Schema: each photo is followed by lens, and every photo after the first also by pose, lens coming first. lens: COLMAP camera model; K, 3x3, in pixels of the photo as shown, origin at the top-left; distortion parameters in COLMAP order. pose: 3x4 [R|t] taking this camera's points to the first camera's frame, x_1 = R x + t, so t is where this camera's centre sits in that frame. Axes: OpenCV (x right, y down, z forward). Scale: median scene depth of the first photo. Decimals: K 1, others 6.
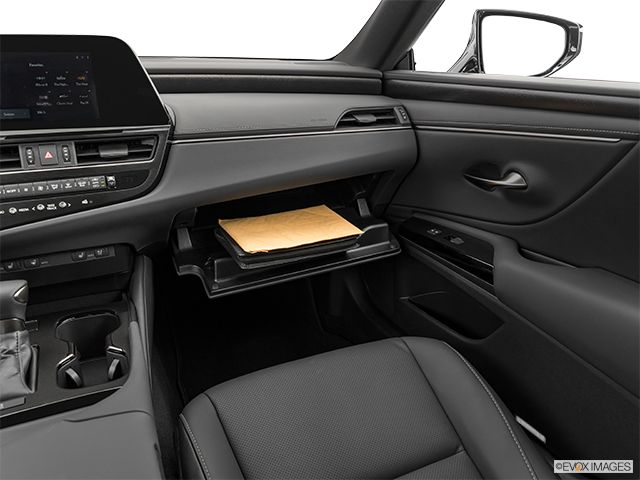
lens RADIAL K [[520.5, 0, 322.4], [0, 520.5, 238.4], [0, 0, 1]] dist [0.000583, 0.000624]
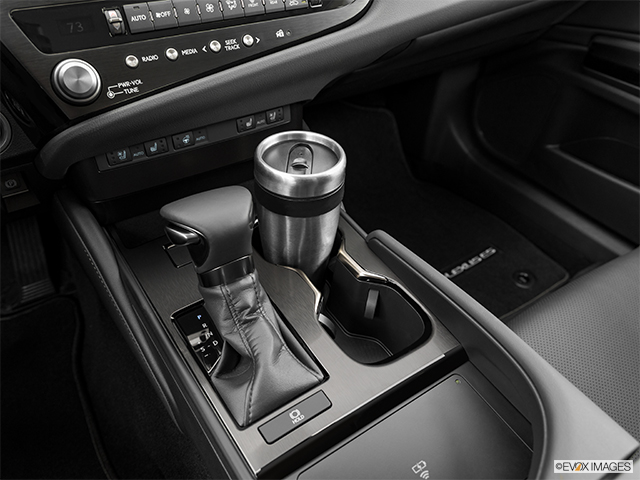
lens RADIAL K [[480.7, 0, 319.4], [0, 480.7, 238.3], [0, 0, 1]] dist [0.008641, 0.003620]
pose [[0.990302, -0.061286, 0.124681, -0.471847], [0.011757, 0.931191, 0.364342, -0.050751], [-0.138431, -0.359343, 0.922881, 0.402720]]
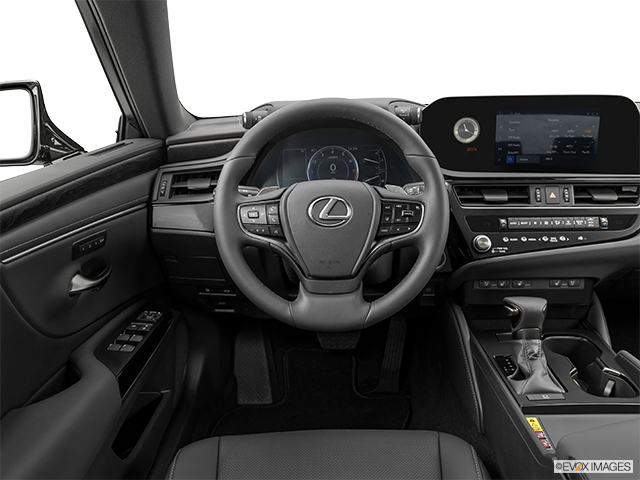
lens RADIAL K [[585.6, 0, 320.0], [0, 585.6, 240.0], [0, 0, 1]] dist [-0.005049, -0.004700]
pose [[0.891208, 0.114399, -0.438931, -0.384218], [-0.138655, 0.990062, -0.023485, 0.041749], [0.431882, 0.081791, 0.898214, -0.387600]]
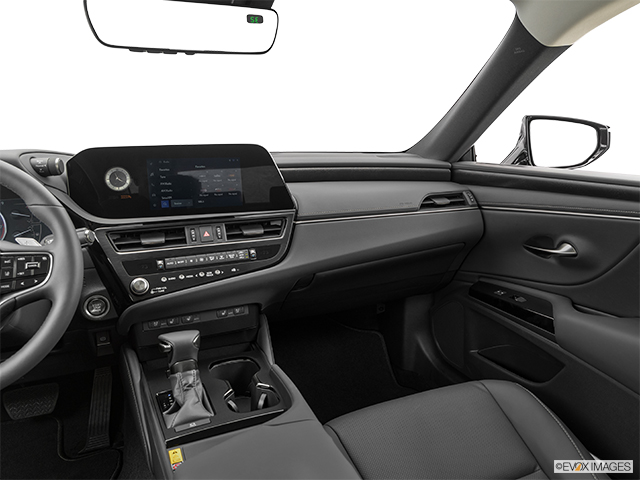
lens RADIAL K [[520.5, 0, 358.6], [0, 520.5, 239.1], [0, 0, 1]] dist [-0.006024, -0.001895]
pose [[0.999940, -0.010713, 0.002061, -0.144362], [0.010892, 0.990944, -0.133830, 0.027969], [-0.000609, 0.133845, 0.991002, -0.265748]]
